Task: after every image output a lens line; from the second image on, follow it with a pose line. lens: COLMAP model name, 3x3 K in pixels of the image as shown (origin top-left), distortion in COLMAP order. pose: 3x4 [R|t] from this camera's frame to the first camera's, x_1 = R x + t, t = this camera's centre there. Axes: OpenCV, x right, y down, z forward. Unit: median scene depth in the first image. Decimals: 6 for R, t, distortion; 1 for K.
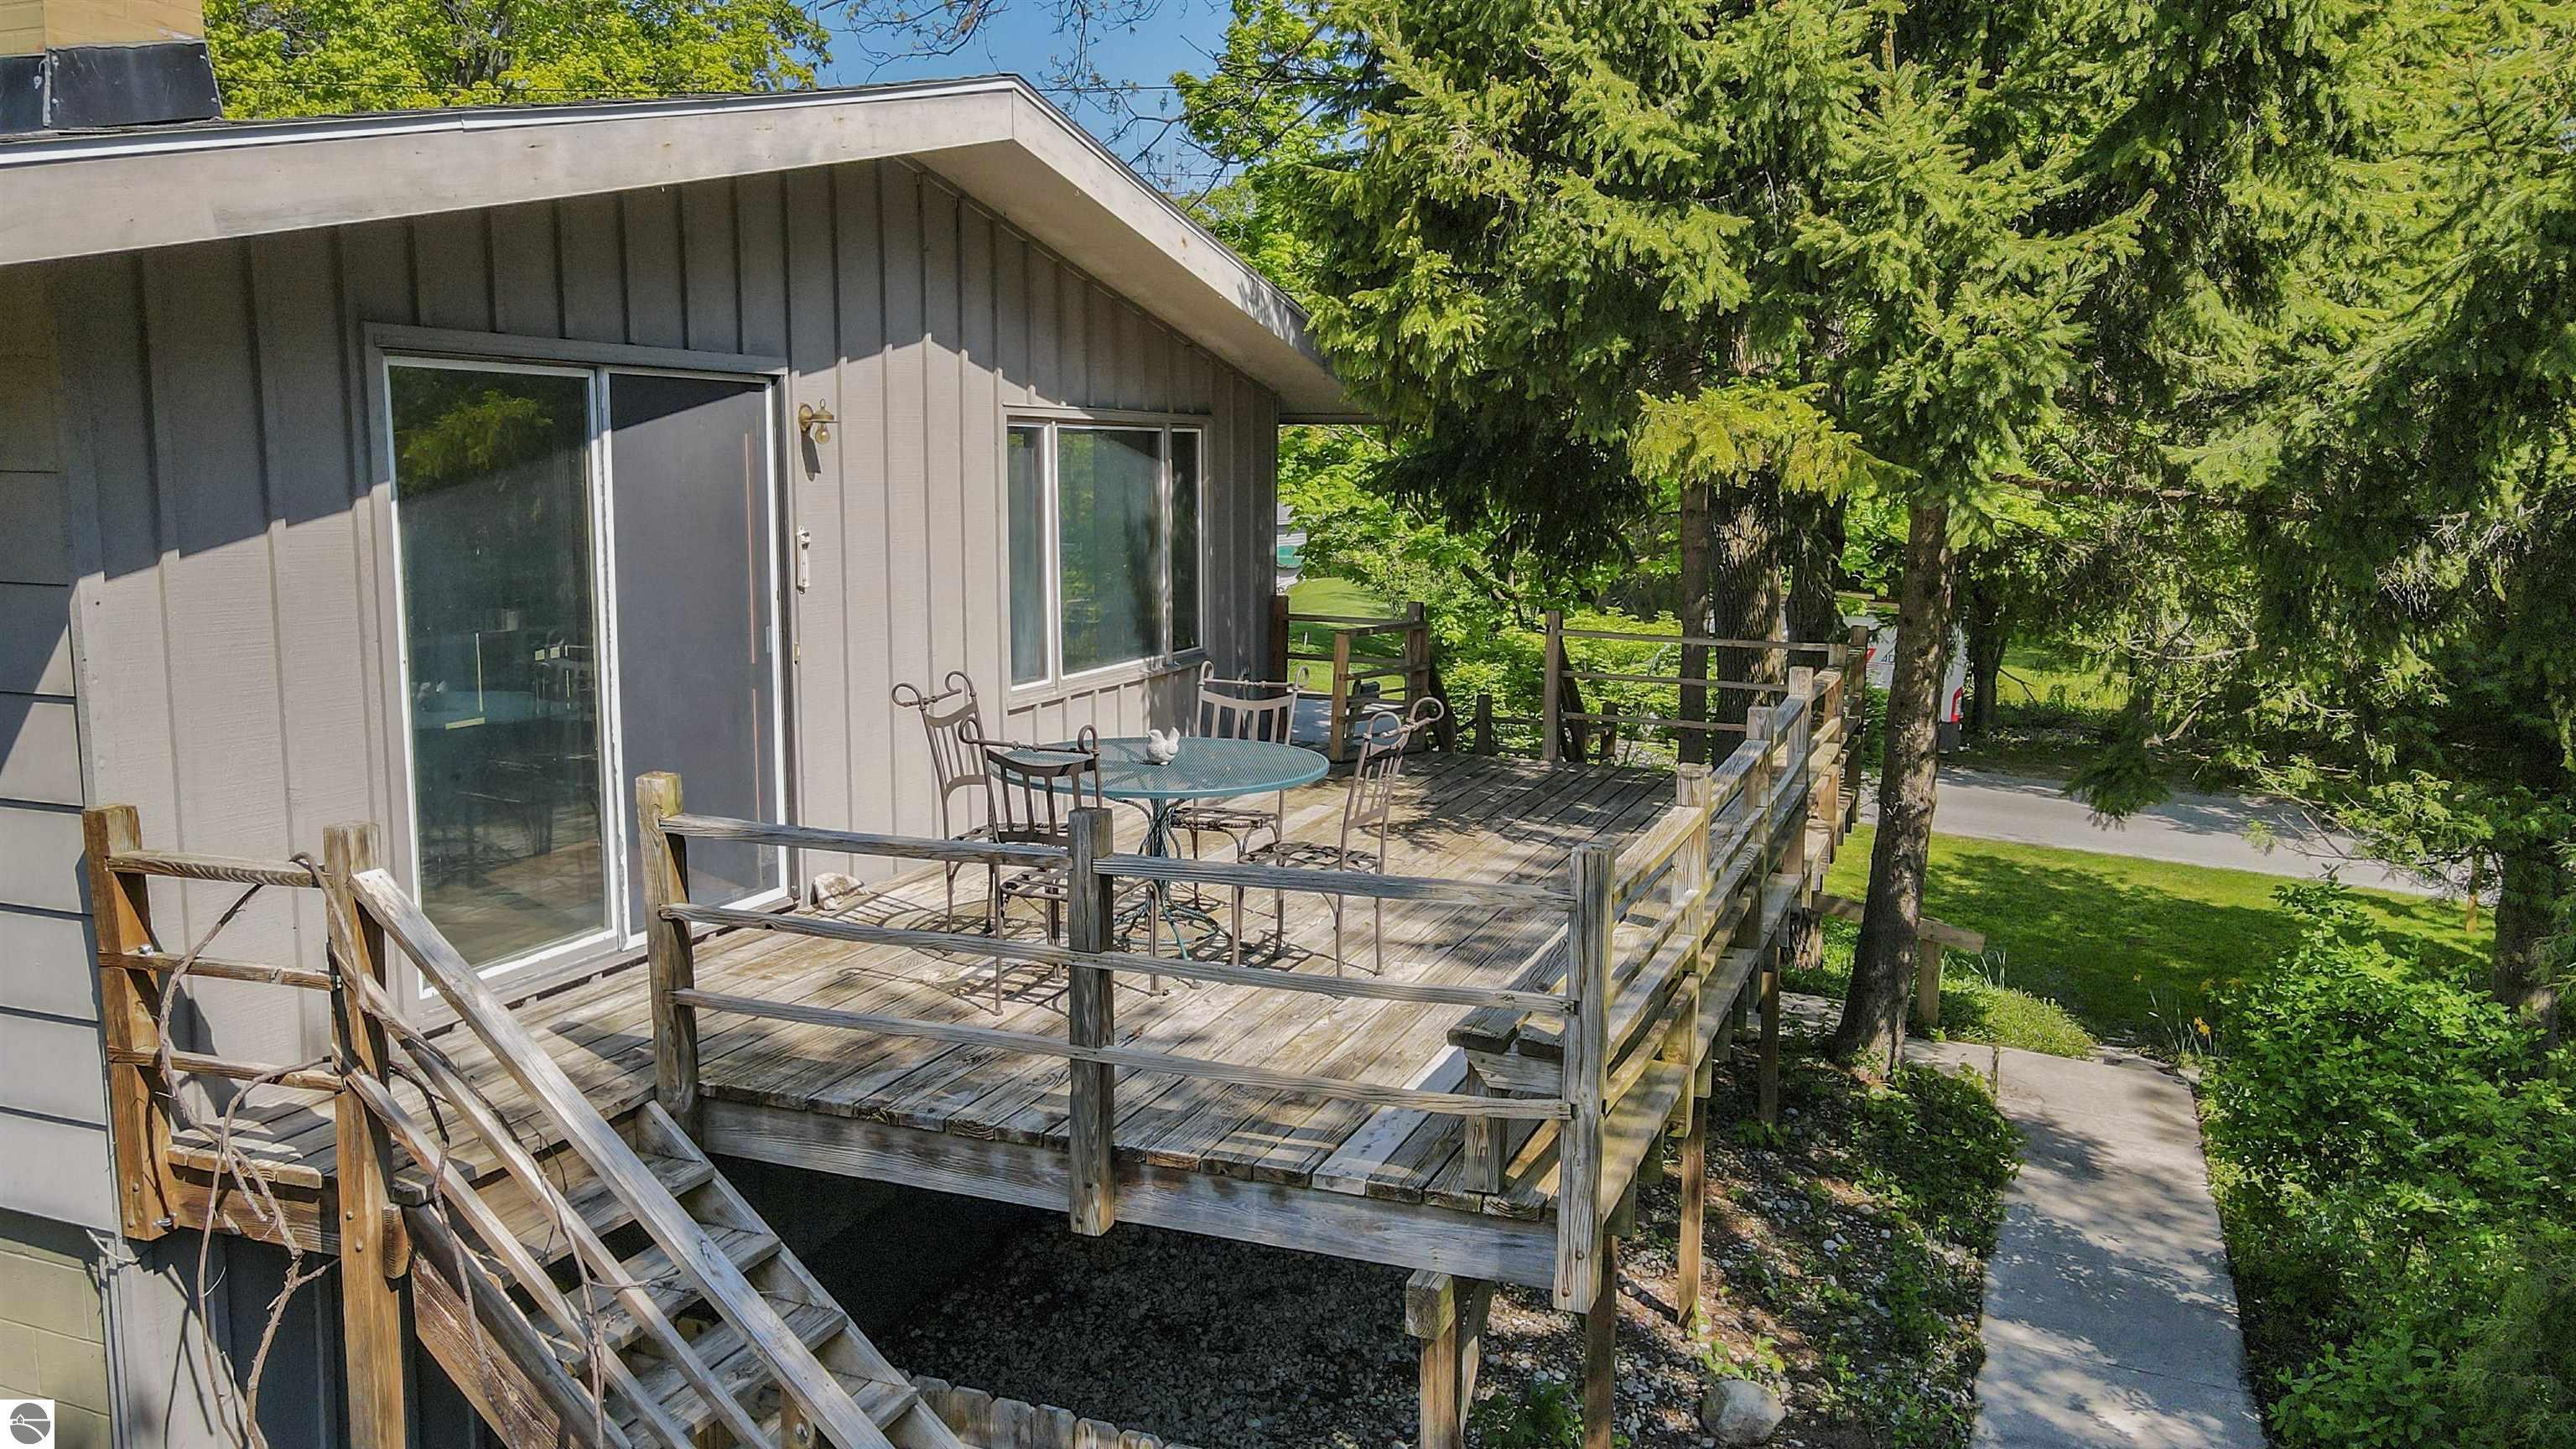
lens RADIAL K [[1914.3, 0, 1283.8], [0, 1914.3, 712.7], [0, 0, 1]] dist [0.003045, 0.012942]
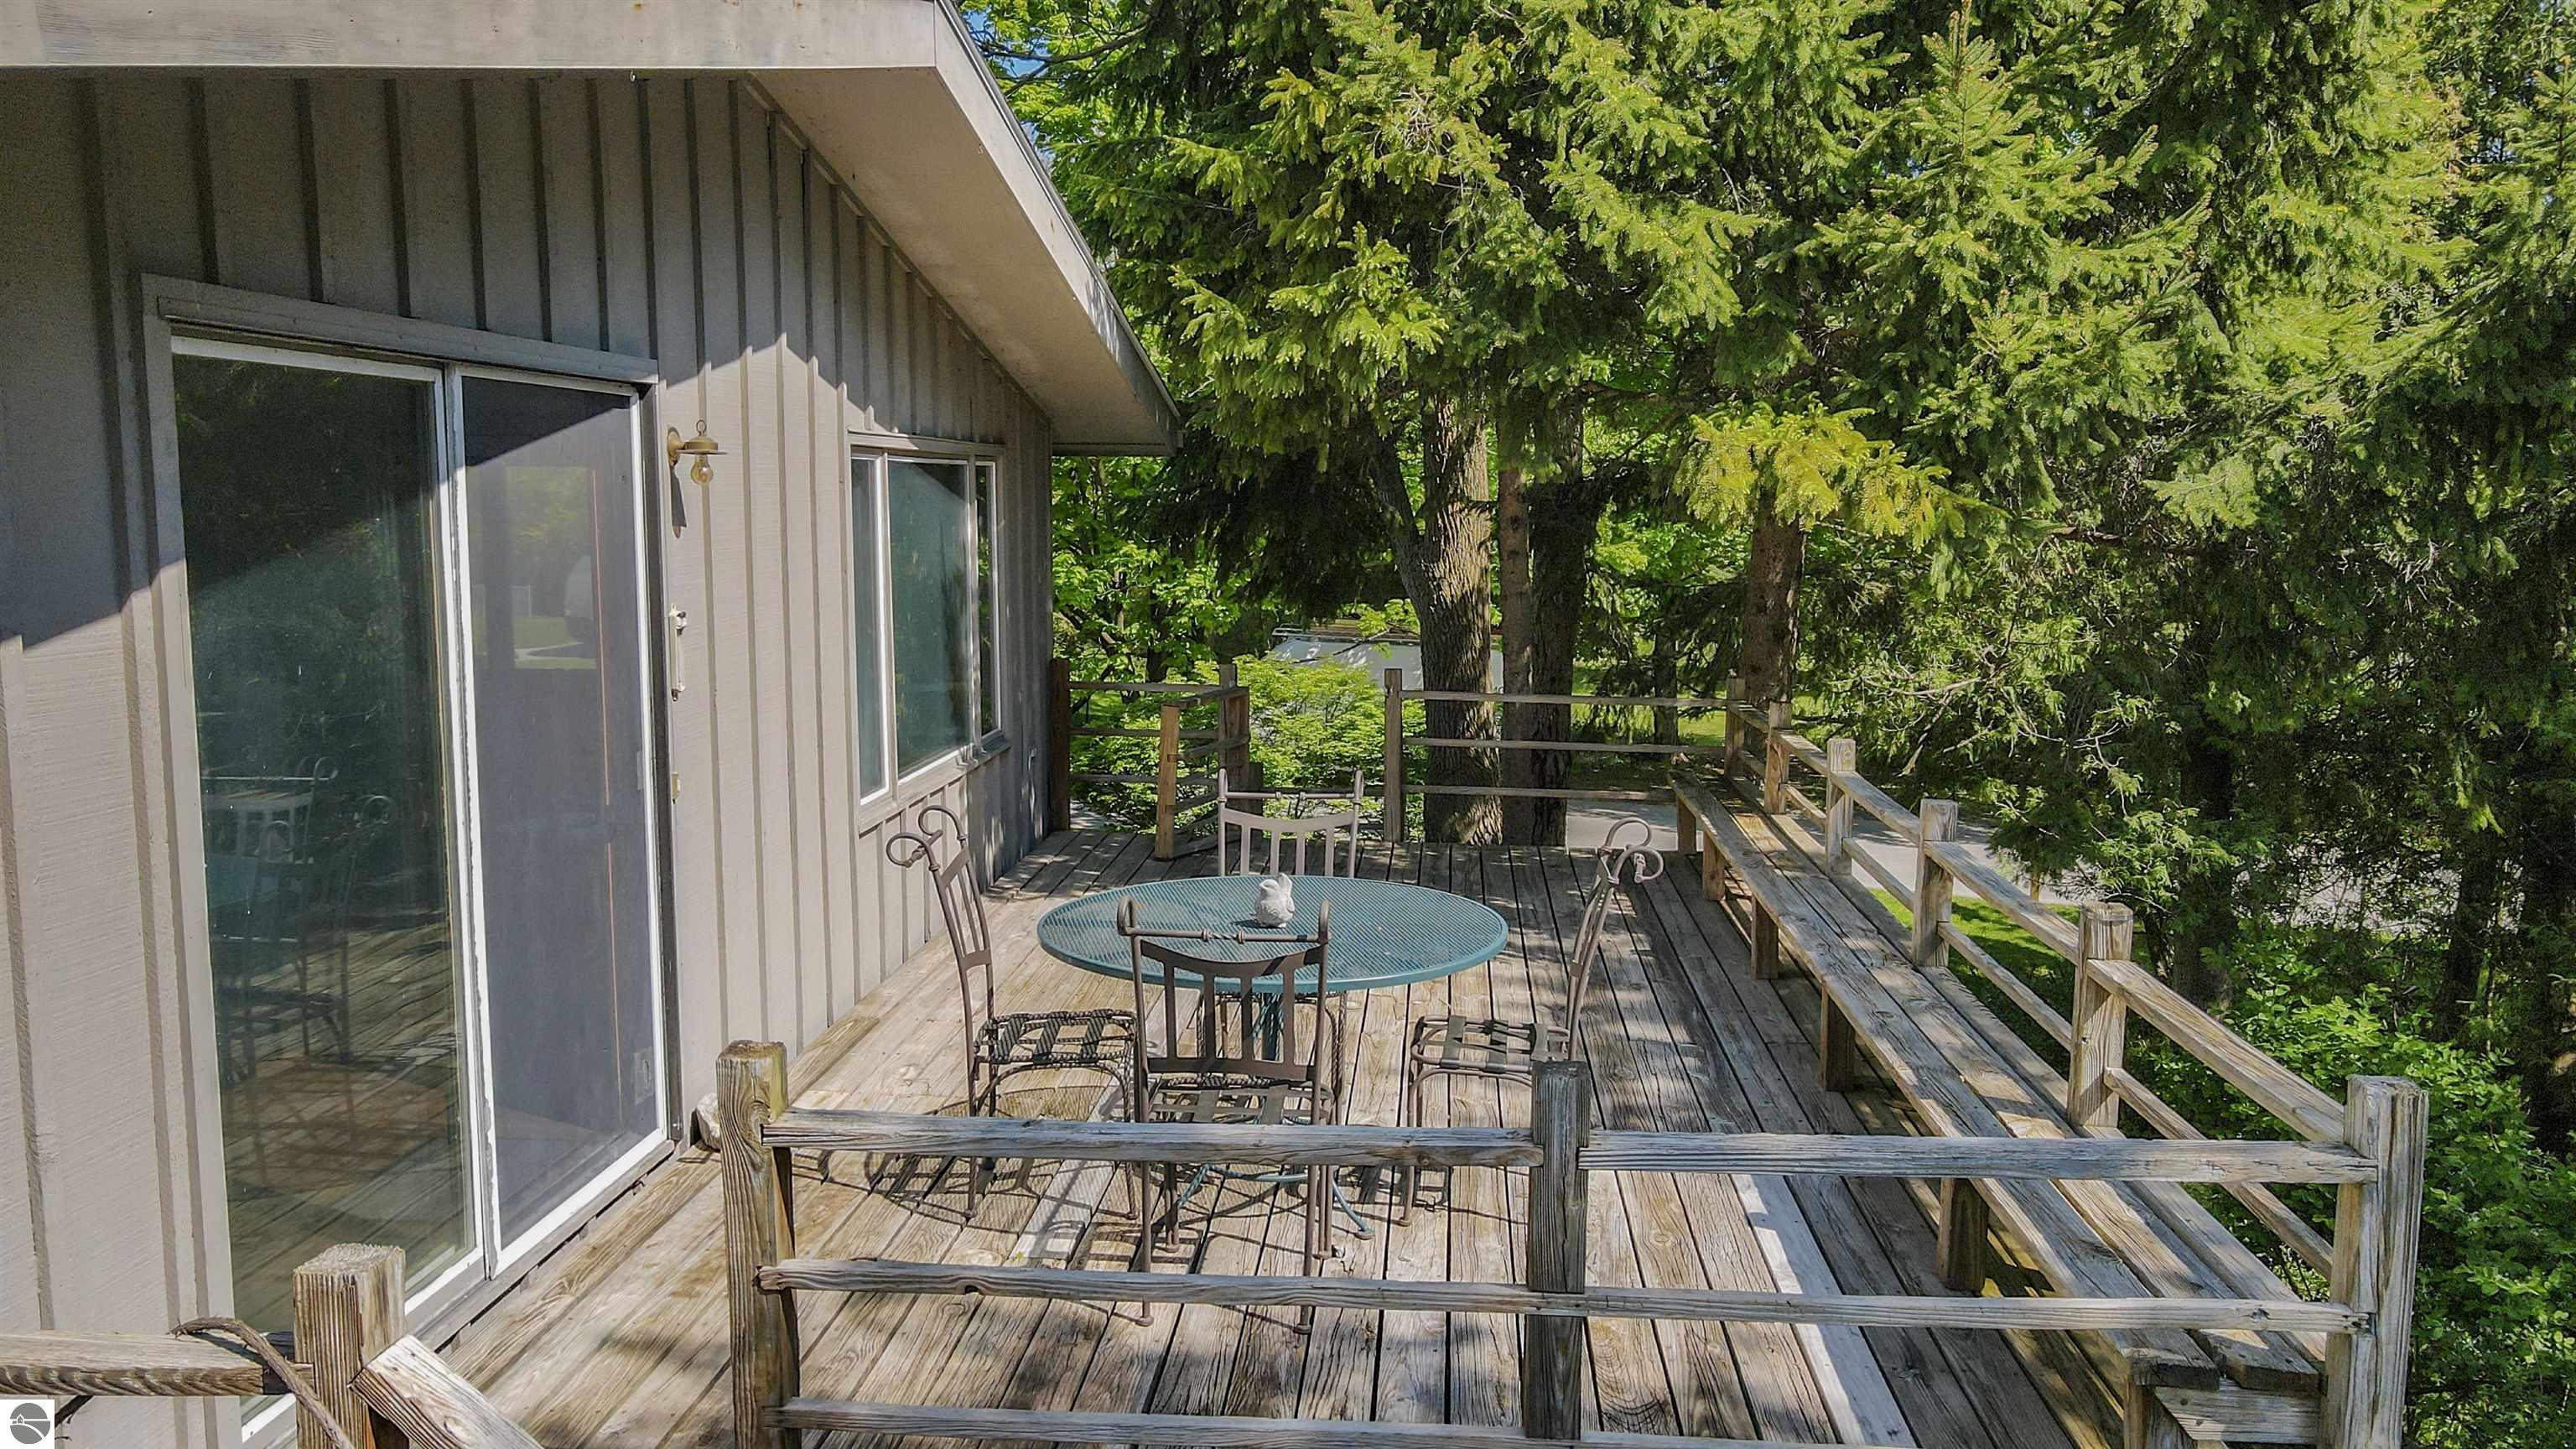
lens RADIAL K [[1914.3, 0, 1284.7], [0, 1914.3, 720.6], [0, 0, 1]] dist [0.003045, 0.012942]
pose [[0.957273, -0.038880, 0.286561, -0.229395], [0.042154, 0.999097, -0.005263, -0.040387], [-0.286098, 0.017117, 0.958048, 0.263263]]
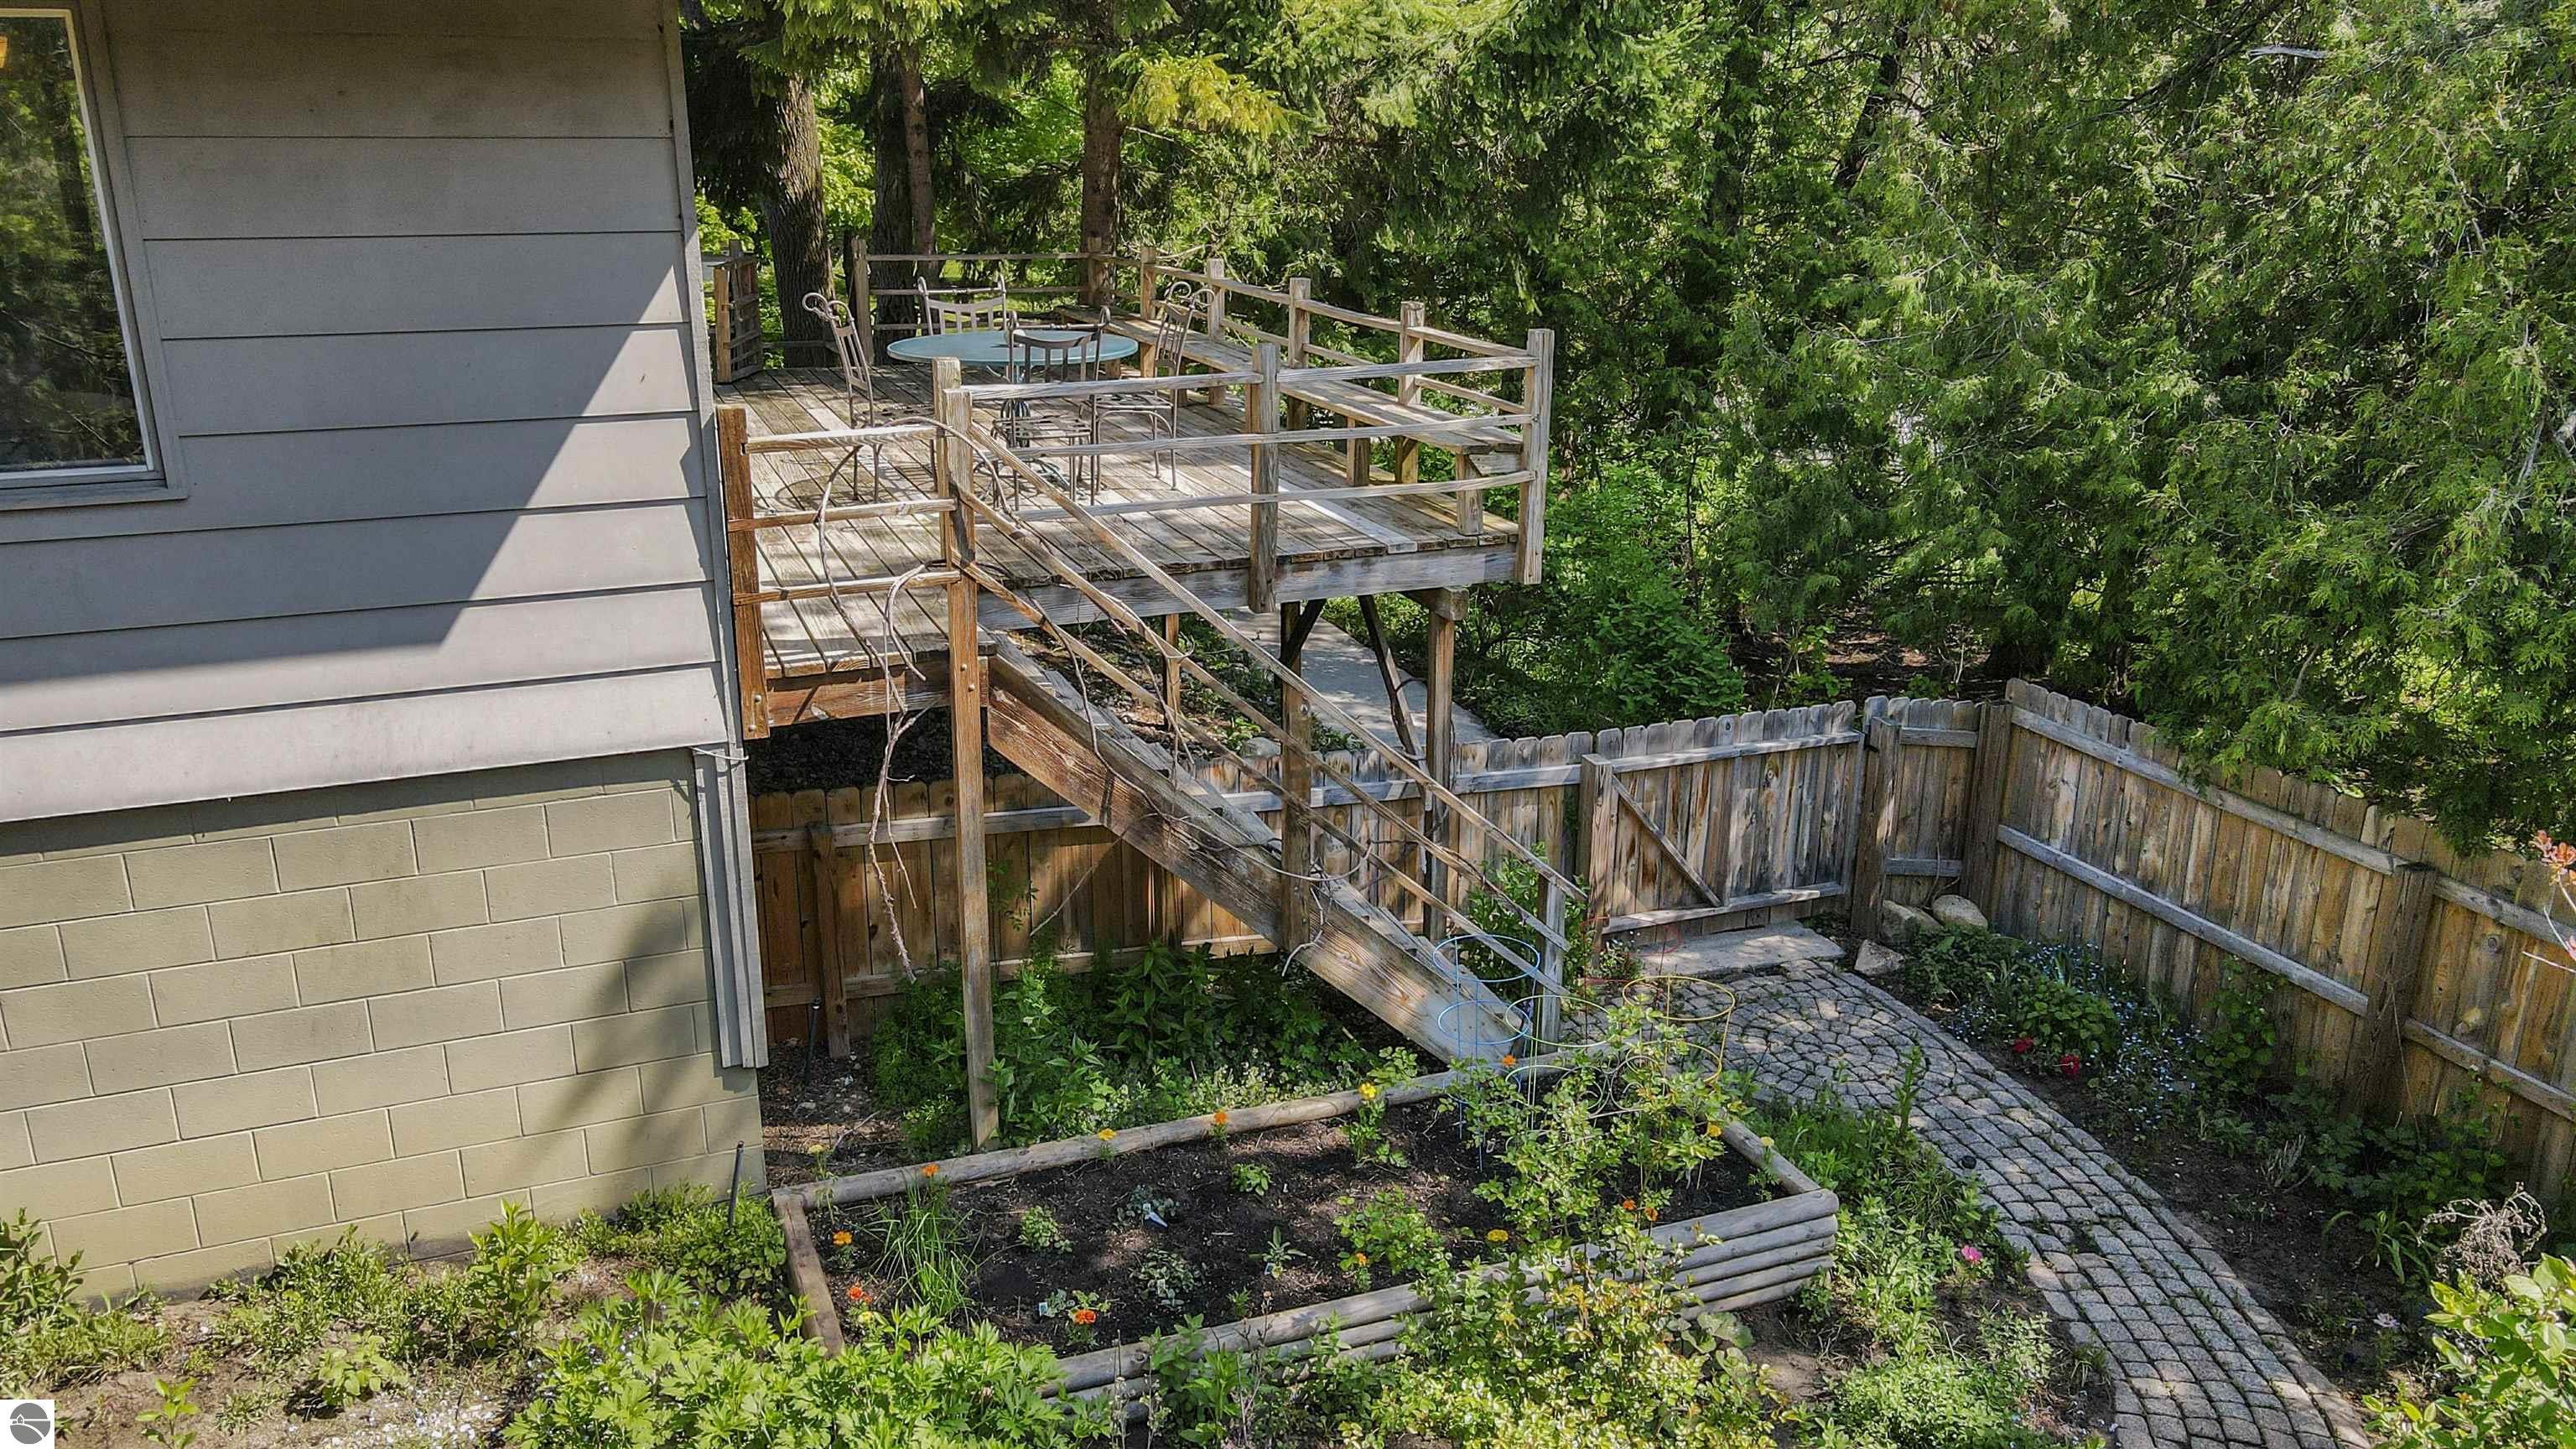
lens RADIAL K [[1914.3, 0, 1272.3], [0, 1914.3, 728.8], [0, 0, 1]] dist [0.003045, 0.012942]
pose [[0.731241, -0.218302, 0.646244, -0.758120], [0.094892, 0.970749, 0.220548, 0.006375], [-0.675487, -0.099950, 0.730567, -0.130895]]
